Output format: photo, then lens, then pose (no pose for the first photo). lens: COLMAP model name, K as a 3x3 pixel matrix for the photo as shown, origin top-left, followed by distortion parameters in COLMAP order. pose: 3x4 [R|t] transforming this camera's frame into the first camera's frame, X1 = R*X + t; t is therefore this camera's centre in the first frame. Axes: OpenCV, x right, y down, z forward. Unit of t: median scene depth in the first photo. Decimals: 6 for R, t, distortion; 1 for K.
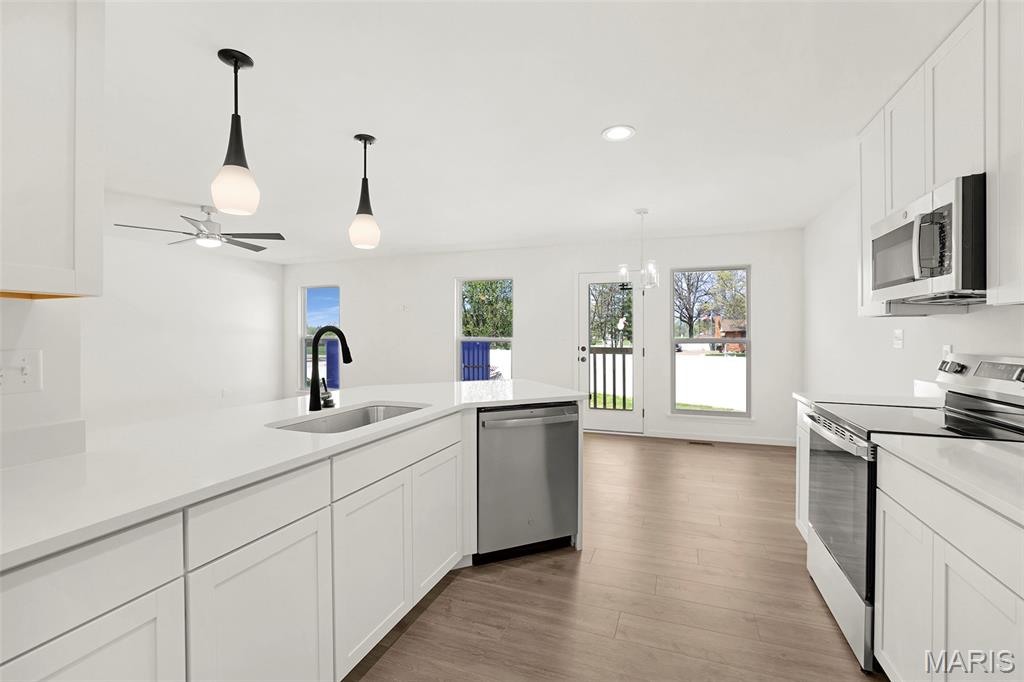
lens RADIAL K [[445.5, 0, 519.7], [0, 445.5, 337.1], [0, 0, 1]] dist [-0.053391, 0.019933]
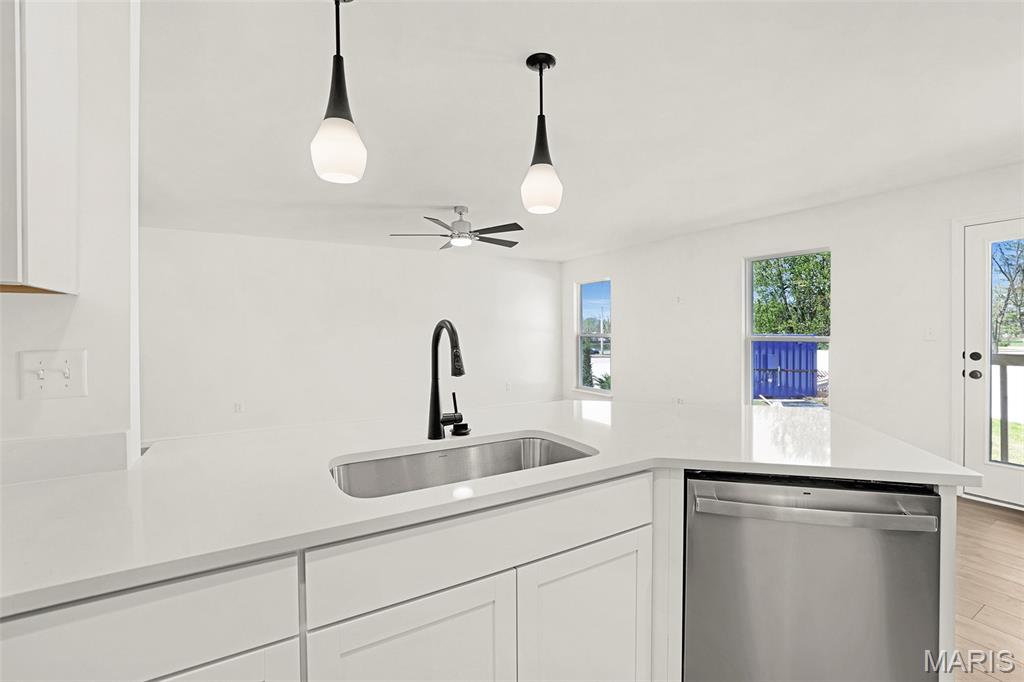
lens RADIAL K [[445.5, 0, 519.7], [0, 445.5, 337.1], [0, 0, 1]] dist [-0.053391, 0.019933]
pose [[0.776374, 0.005795, -0.630245, 0.049824], [-0.001496, 0.999972, 0.007352, -0.002054], [0.630270, -0.004765, 0.776361, 0.274443]]
